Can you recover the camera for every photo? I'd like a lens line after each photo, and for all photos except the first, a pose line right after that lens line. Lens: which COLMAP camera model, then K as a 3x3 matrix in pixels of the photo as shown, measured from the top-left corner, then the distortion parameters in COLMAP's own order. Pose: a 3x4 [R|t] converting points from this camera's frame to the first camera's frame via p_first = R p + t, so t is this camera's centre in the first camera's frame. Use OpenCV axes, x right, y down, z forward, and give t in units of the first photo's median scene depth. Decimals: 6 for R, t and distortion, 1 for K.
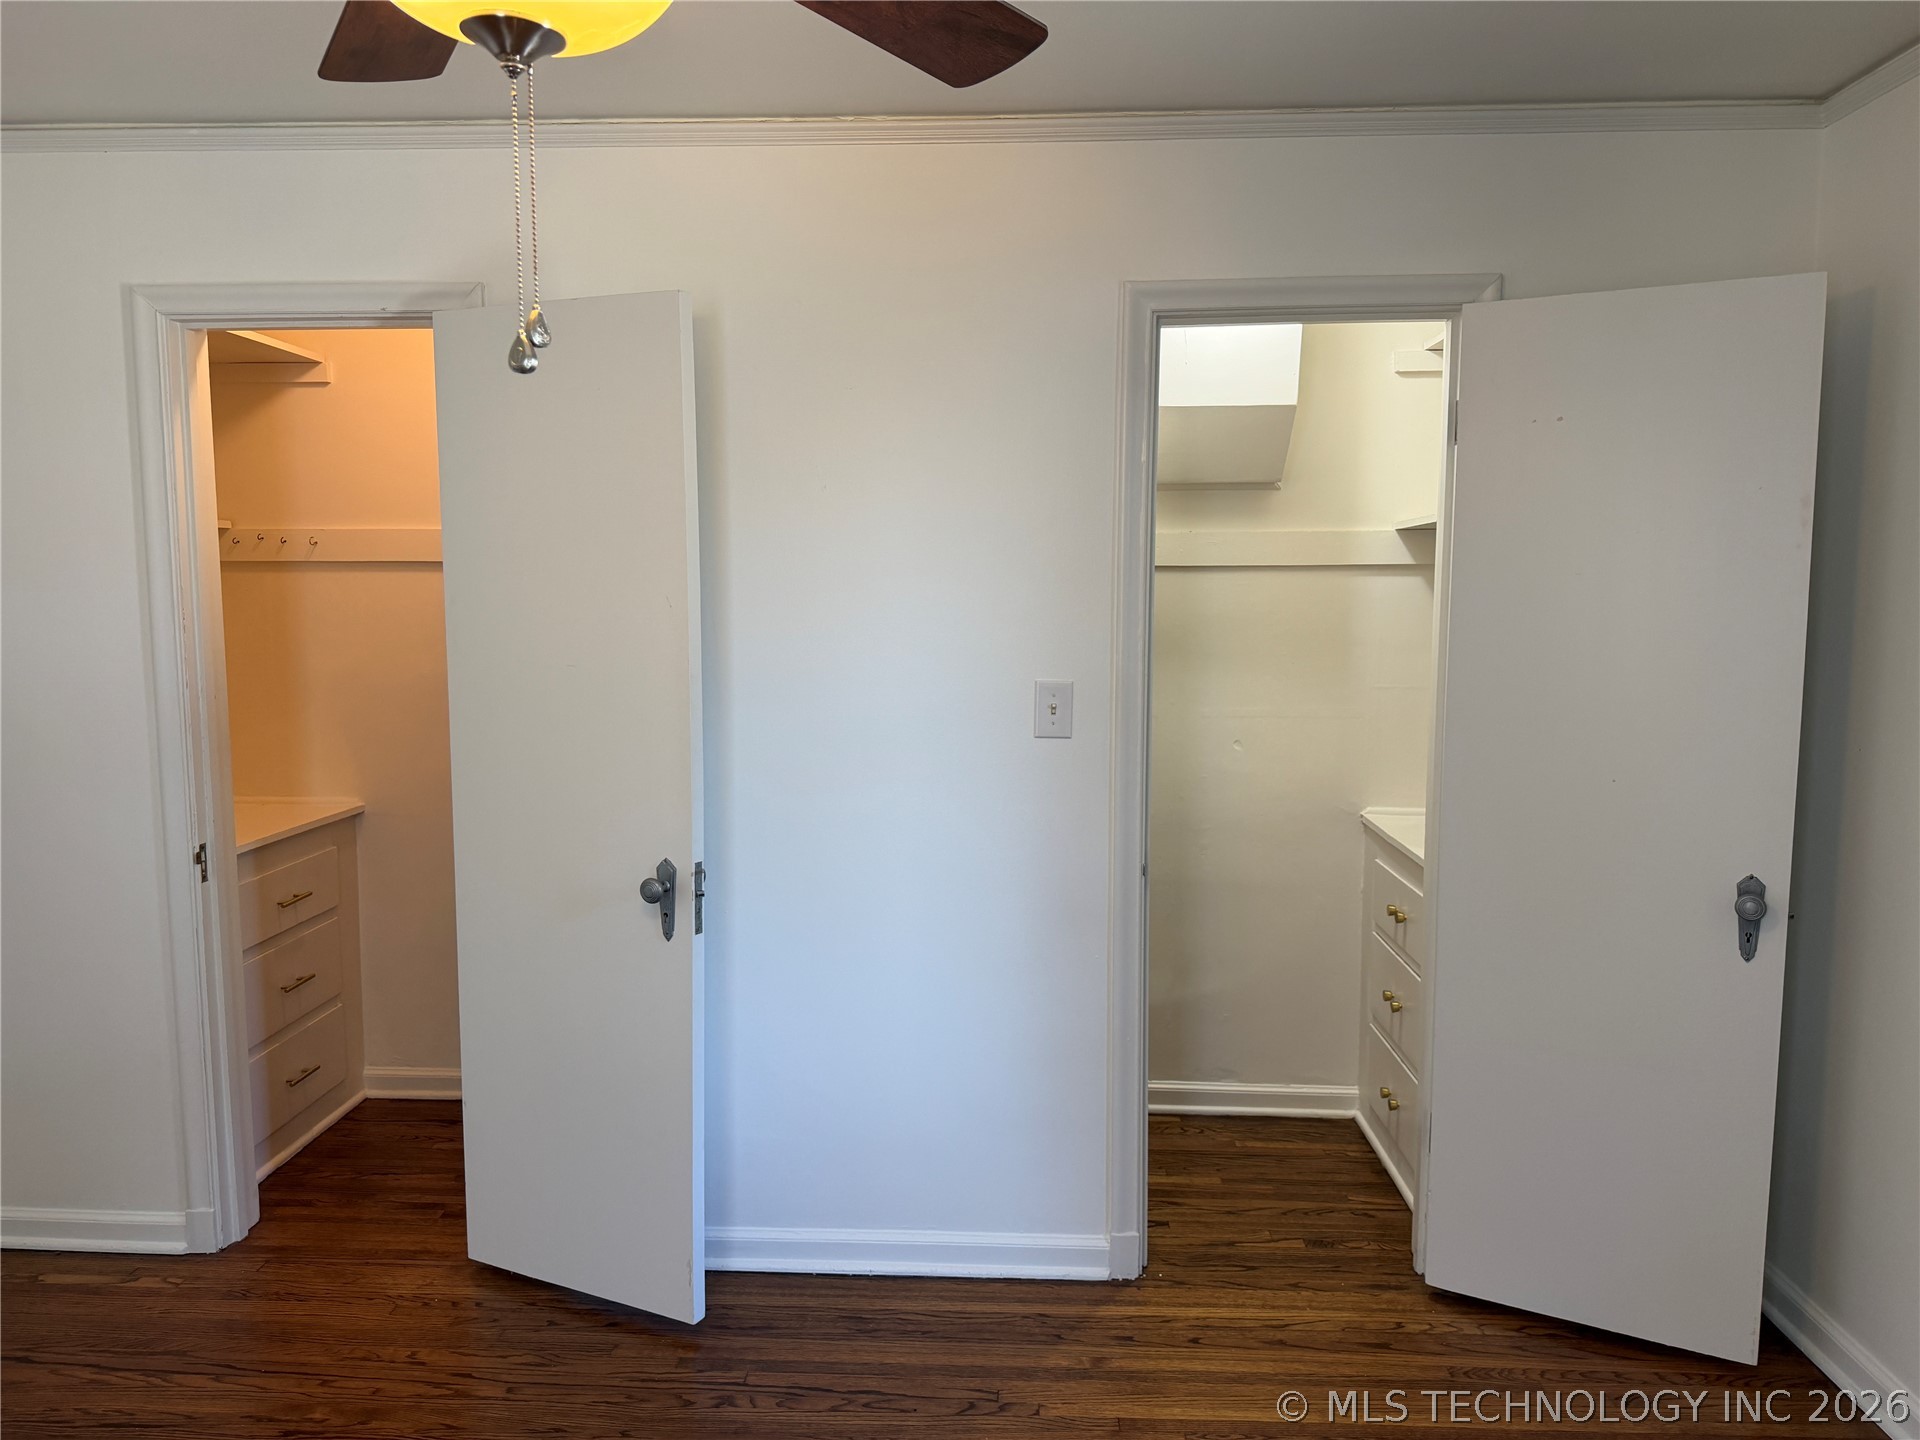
lens RADIAL K [[1367.5, 0, 953.8], [0, 1367.5, 727.4], [0, 0, 1]] dist [0.032625, -0.030477]
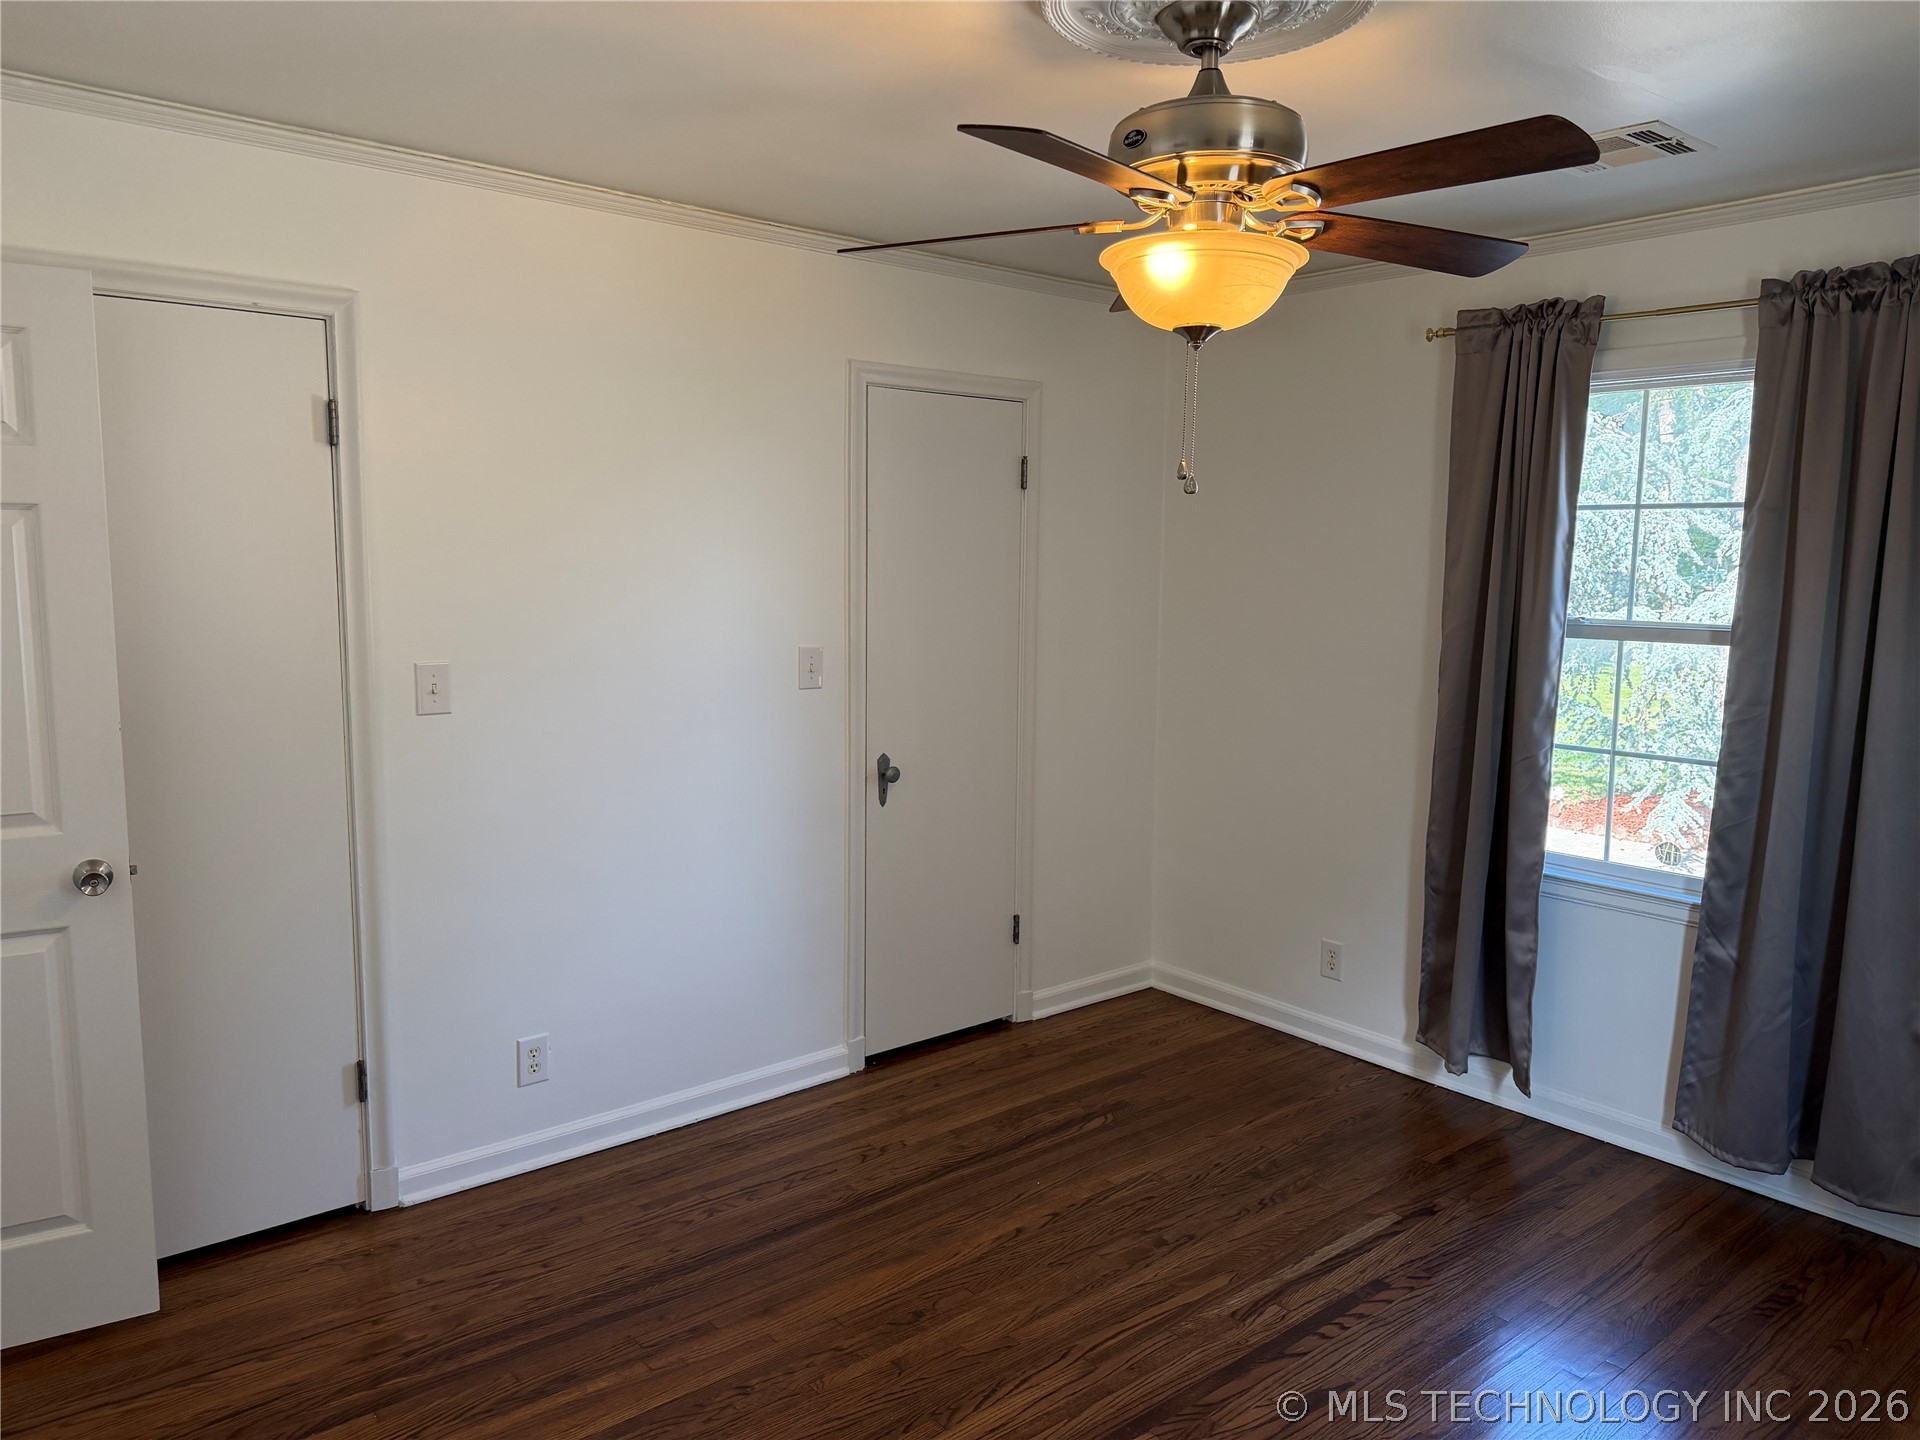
lens RADIAL K [[1367.5, 0, 953.8], [0, 1367.5, 727.4], [0, 0, 1]] dist [0.032625, -0.030477]
pose [[0.726060, -0.080280, 0.682929, -0.812301], [0.055368, 0.996762, 0.058307, -0.027458], [-0.685398, -0.004522, 0.728154, -0.094580]]
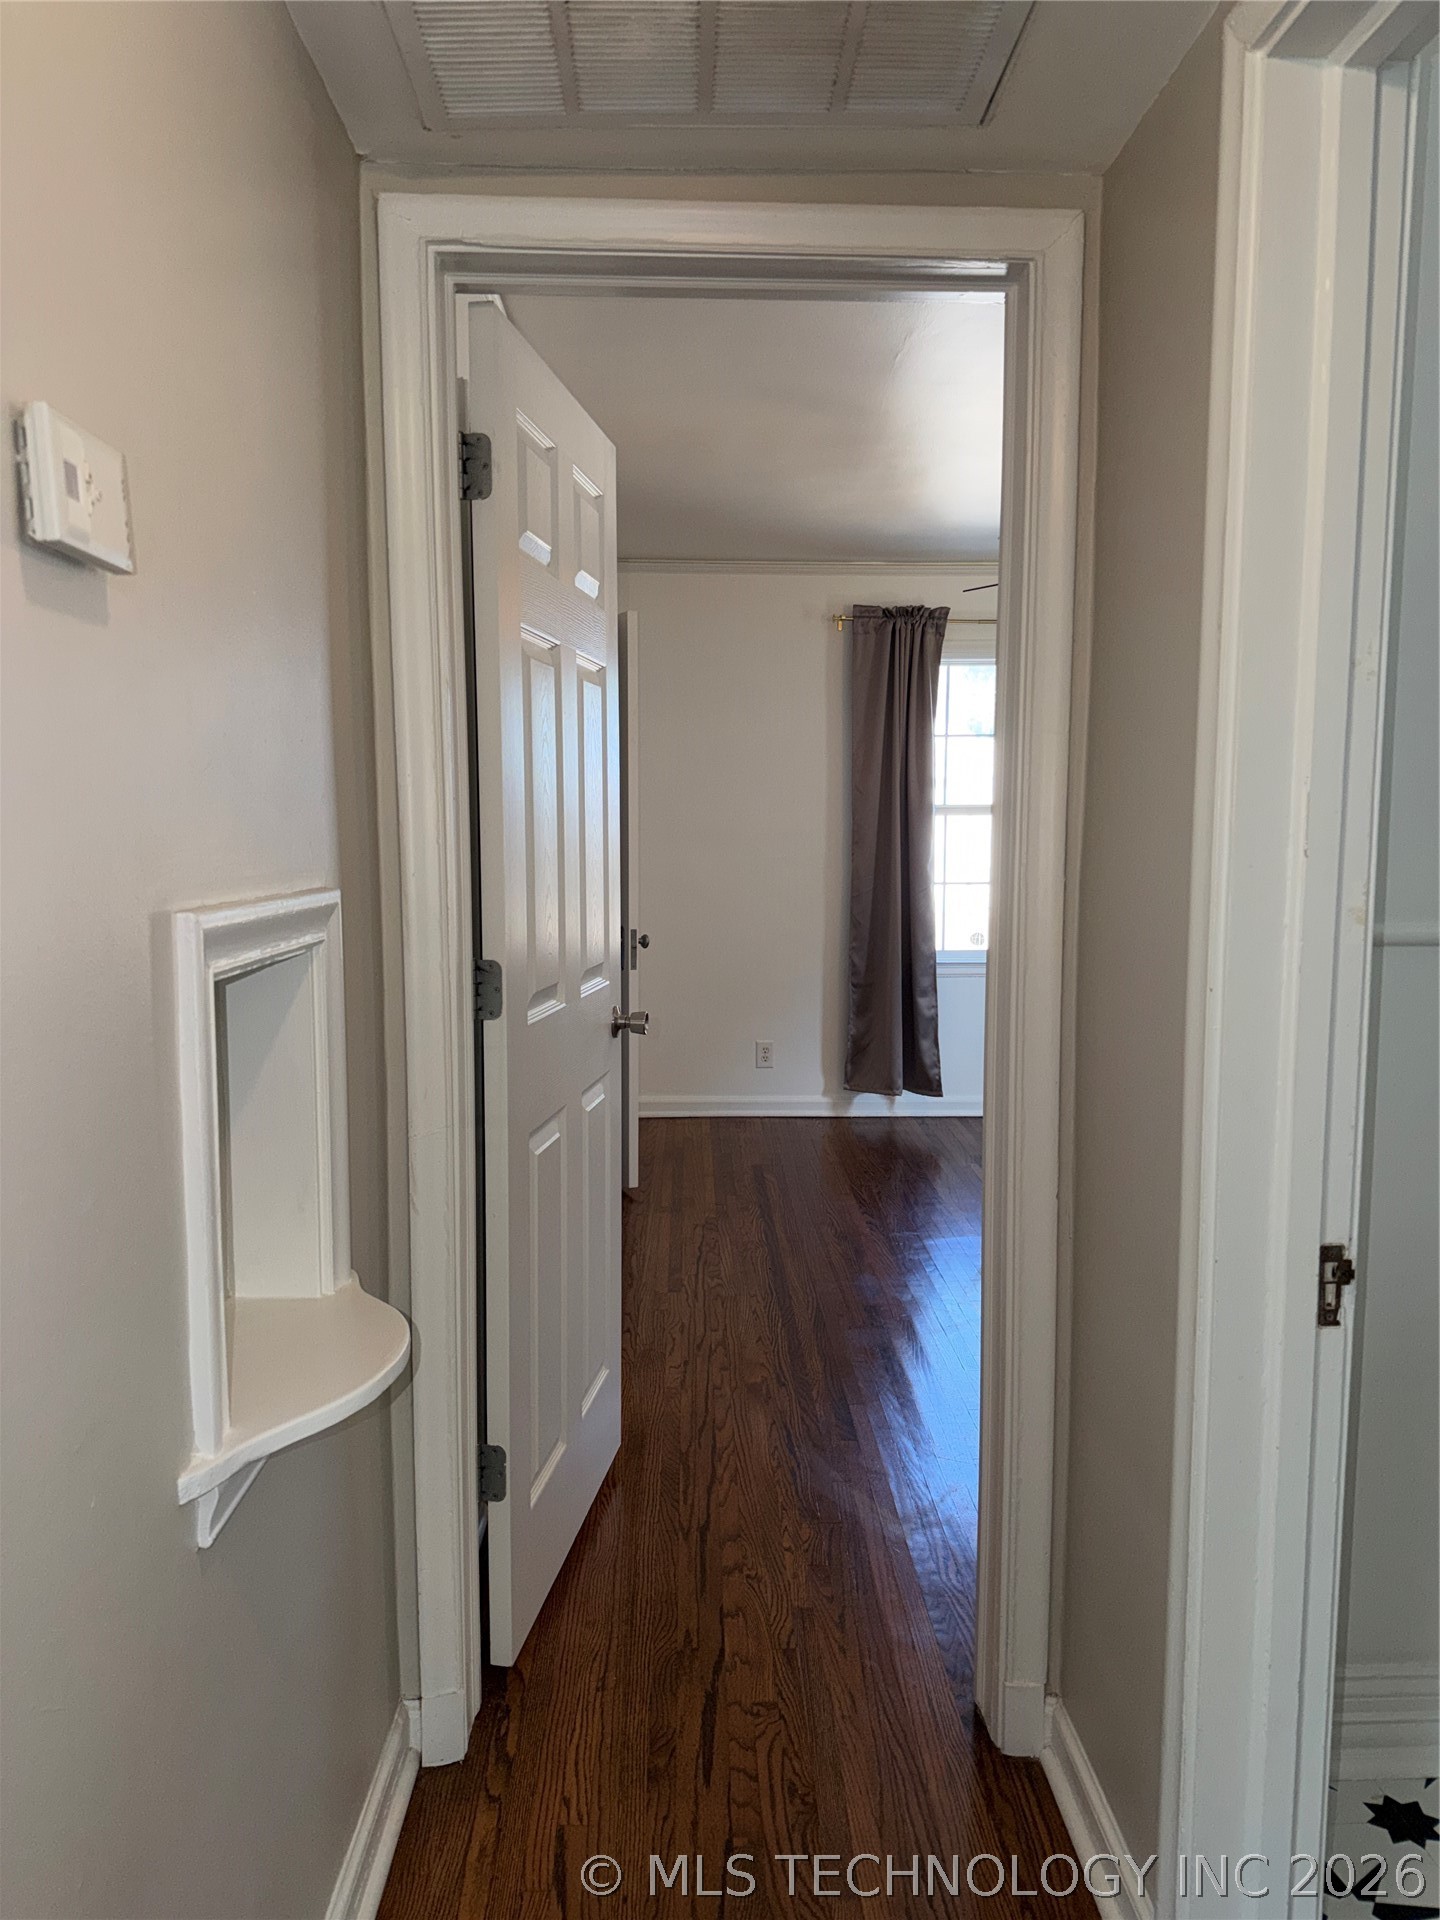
lens RADIAL K [[1323.0, 0, 718.1], [0, 1323.0, 978.1], [0, 0, 1]] dist [0.109680, -0.155291]
pose [[-0.090055, -0.114943, 0.989282, -1.584283], [0.099204, 0.987342, 0.123748, -0.042235], [-0.990984, 0.109285, -0.077513, 1.032303]]
